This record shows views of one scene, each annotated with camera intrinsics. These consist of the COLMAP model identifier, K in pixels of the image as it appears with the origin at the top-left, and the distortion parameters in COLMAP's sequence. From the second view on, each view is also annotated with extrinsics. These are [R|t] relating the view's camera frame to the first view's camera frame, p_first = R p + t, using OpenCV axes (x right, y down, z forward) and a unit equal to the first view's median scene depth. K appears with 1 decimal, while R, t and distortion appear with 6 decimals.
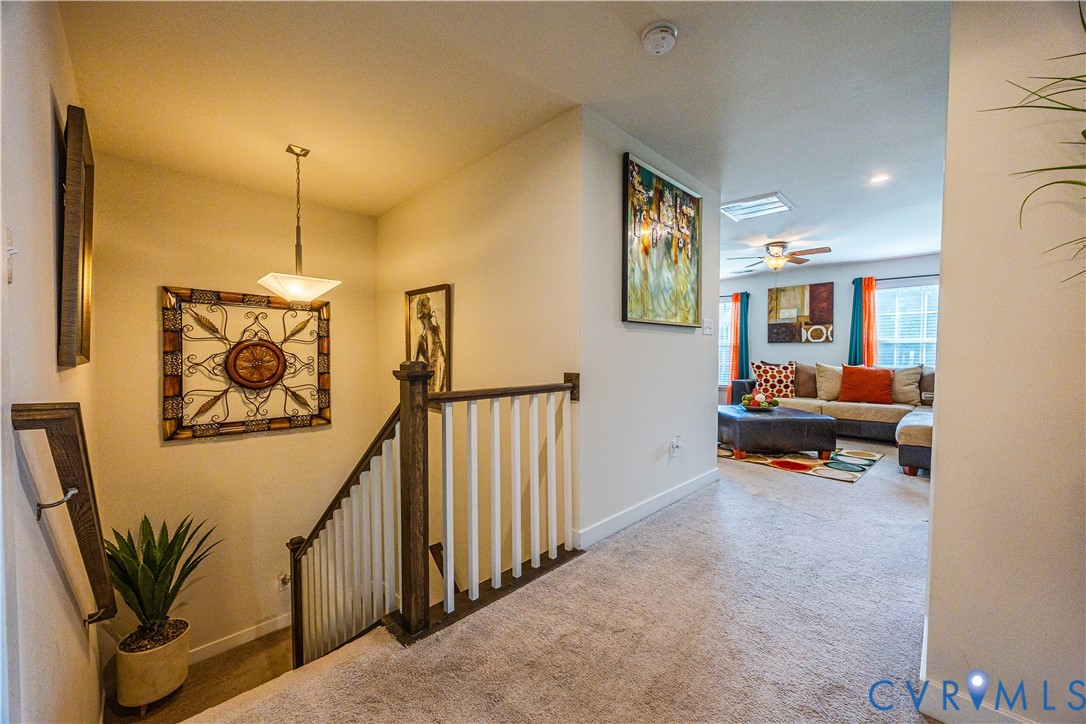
lens RADIAL K [[421.5, 0, 543.0], [0, 421.5, 362.0], [0, 0, 1]] dist [-0.000623, -0.000276]
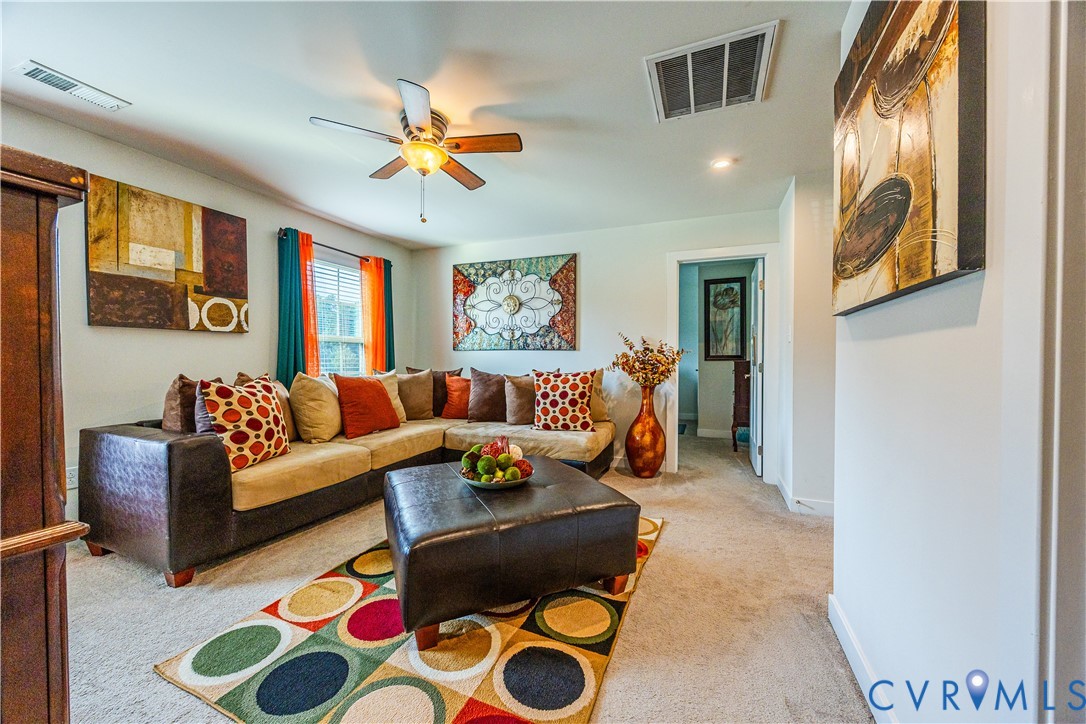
lens RADIAL K [[421.5, 0, 543.0], [0, 421.5, 362.0], [0, 0, 1]] dist [-0.000623, -0.000276]
pose [[-0.384237, -0.005474, 0.923218, 0.059909], [0.017536, 0.999759, 0.013226, -0.012528], [-0.923068, 0.021271, -0.384049, 0.857473]]
